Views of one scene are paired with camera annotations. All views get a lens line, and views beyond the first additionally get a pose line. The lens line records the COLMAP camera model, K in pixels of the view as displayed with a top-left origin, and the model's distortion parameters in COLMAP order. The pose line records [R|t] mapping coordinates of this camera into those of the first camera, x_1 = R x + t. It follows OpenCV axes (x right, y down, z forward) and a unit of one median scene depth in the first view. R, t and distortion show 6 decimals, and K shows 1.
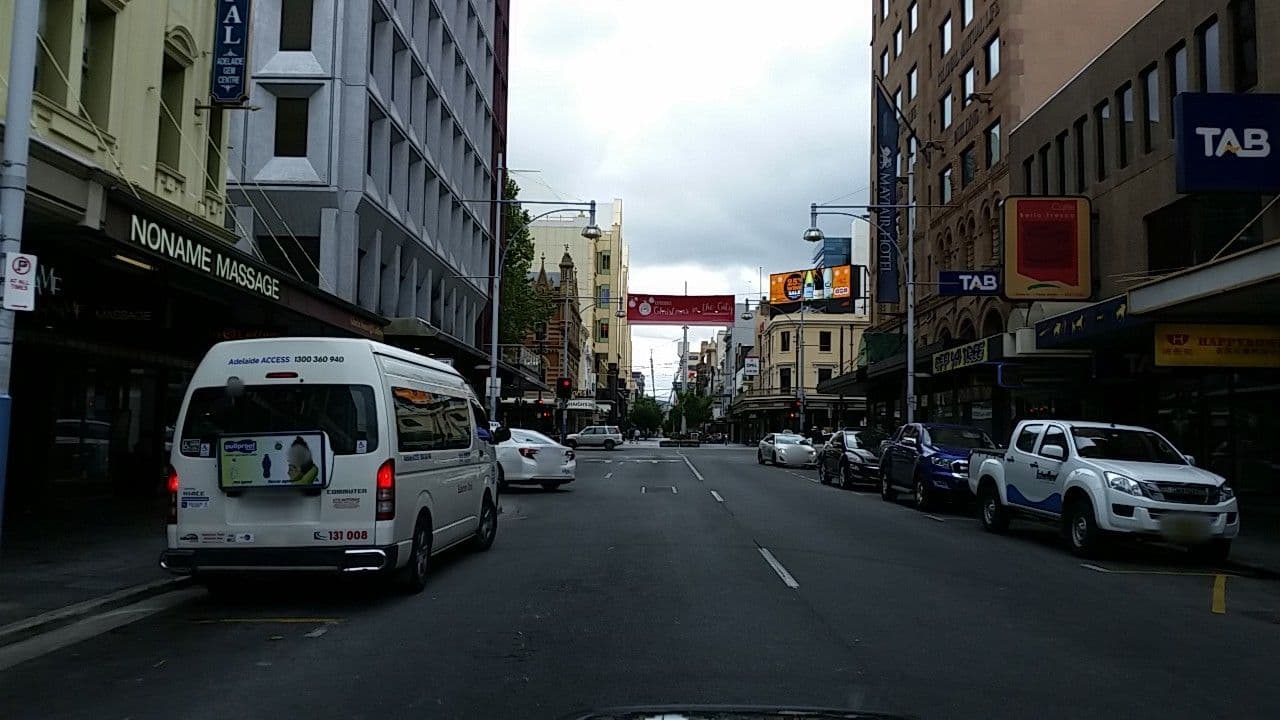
lens RADIAL K [[949.5, 0, 640.6], [0, 949.5, 358.8], [0, 0, 1]] dist [-0.000552, -0.000049]
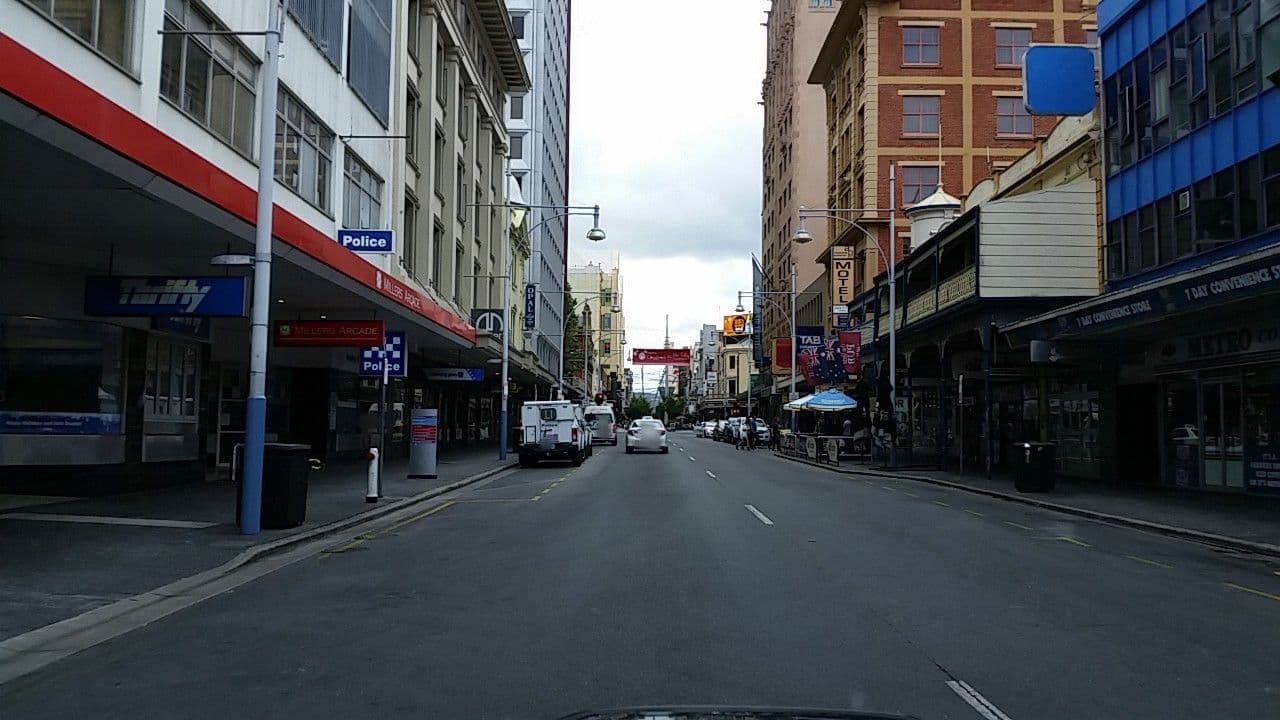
lens RADIAL K [[949.5, 0, 641.4], [0, 949.5, 361.7], [0, 0, 1]] dist [-0.000552, -0.000049]
pose [[0.999874, -0.005527, 0.014853, -0.013928], [0.005366, 0.999927, 0.010871, -0.034863], [-0.014912, -0.010790, 0.999831, -0.485549]]
